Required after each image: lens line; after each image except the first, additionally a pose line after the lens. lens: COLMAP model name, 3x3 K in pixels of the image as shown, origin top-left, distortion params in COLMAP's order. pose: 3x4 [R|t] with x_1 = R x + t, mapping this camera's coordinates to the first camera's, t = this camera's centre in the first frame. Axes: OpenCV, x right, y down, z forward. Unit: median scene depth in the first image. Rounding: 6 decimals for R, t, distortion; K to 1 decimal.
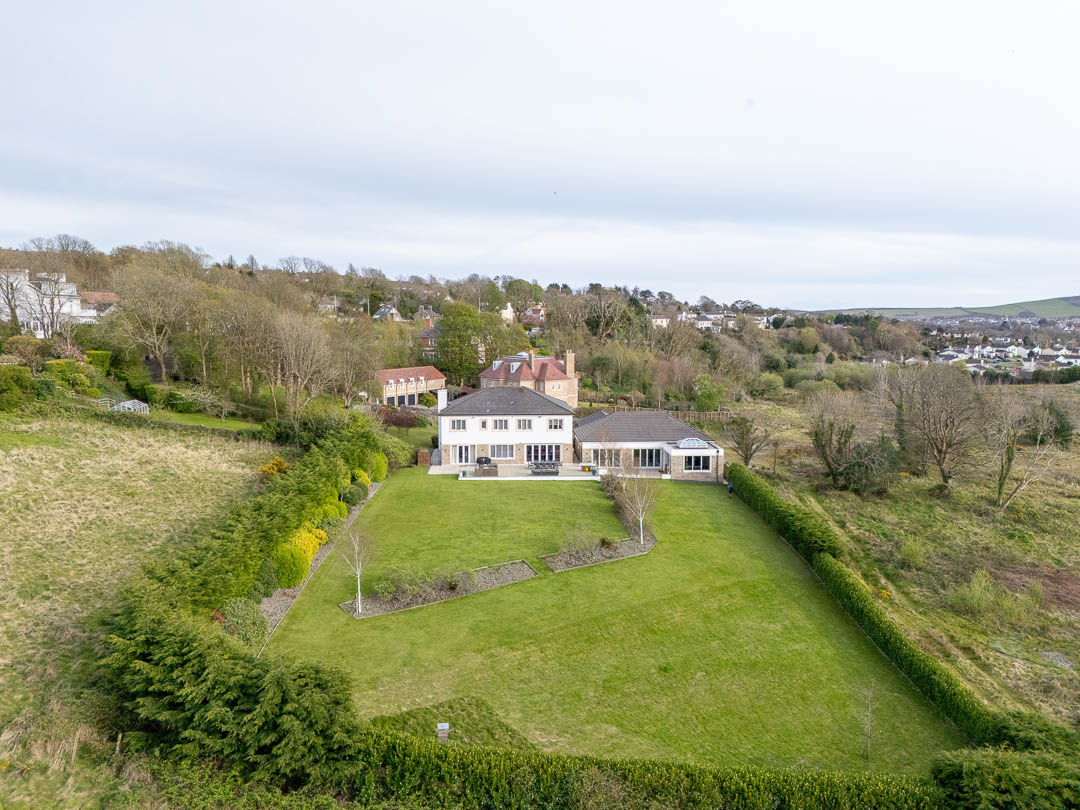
lens RADIAL K [[783.2, 0, 540.0], [0, 783.2, 405.0], [0, 0, 1]] dist [0.116546, -0.107130]
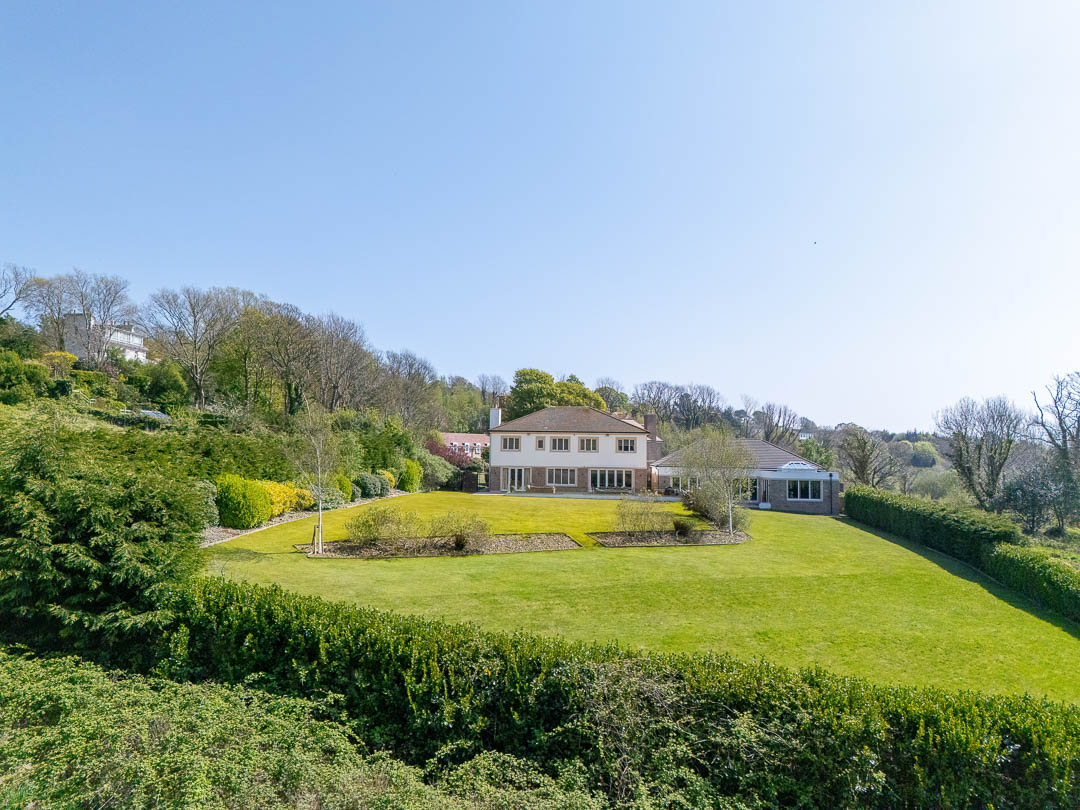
lens RADIAL K [[786.9, 0, 539.7], [0, 786.9, 408.8], [0, 0, 1]] dist [0.099862, -0.108232]
pose [[0.993205, 0.005879, -0.116229, 0.025890], [-0.025495, 0.985455, -0.168015, 0.130162], [0.113550, 0.169836, 0.978909, 0.162169]]
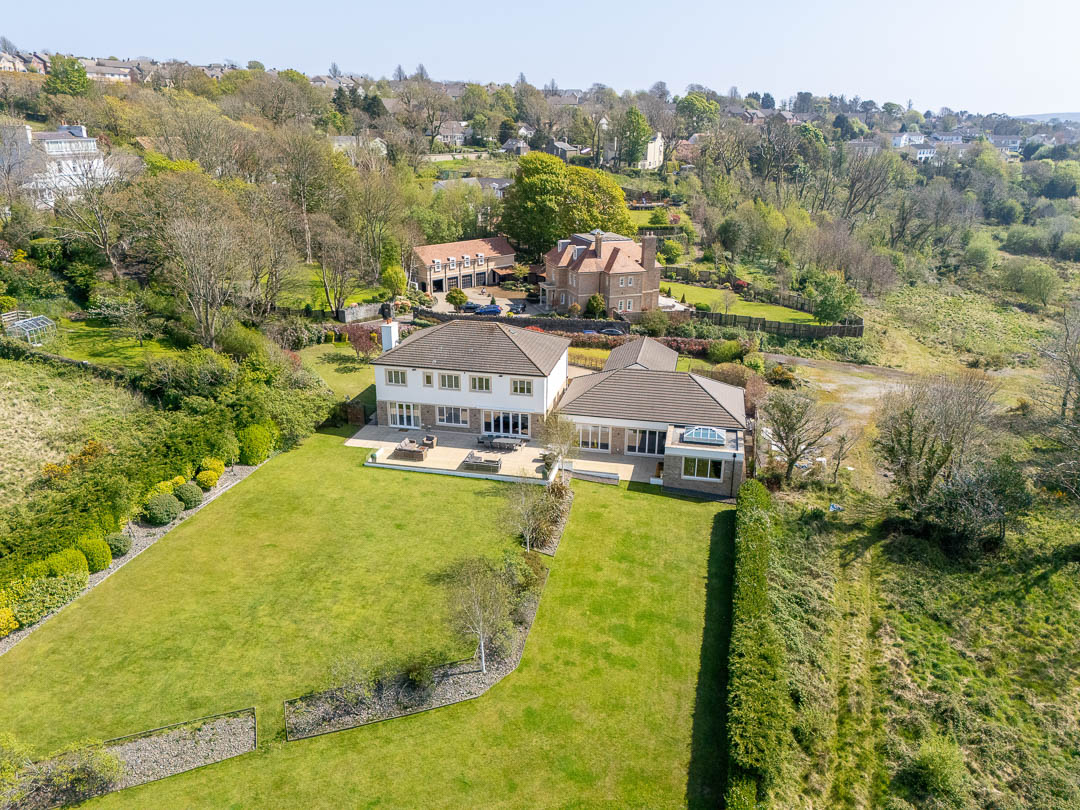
lens RADIAL K [[786.9, 0, 539.7], [0, 786.9, 408.8], [0, 0, 1]] dist [0.099862, -0.108232]
pose [[0.965823, 0.094326, -0.241429, 0.215257], [-0.035079, 0.970431, 0.238814, -0.131416], [0.256817, -0.222183, 0.940574, 0.311808]]
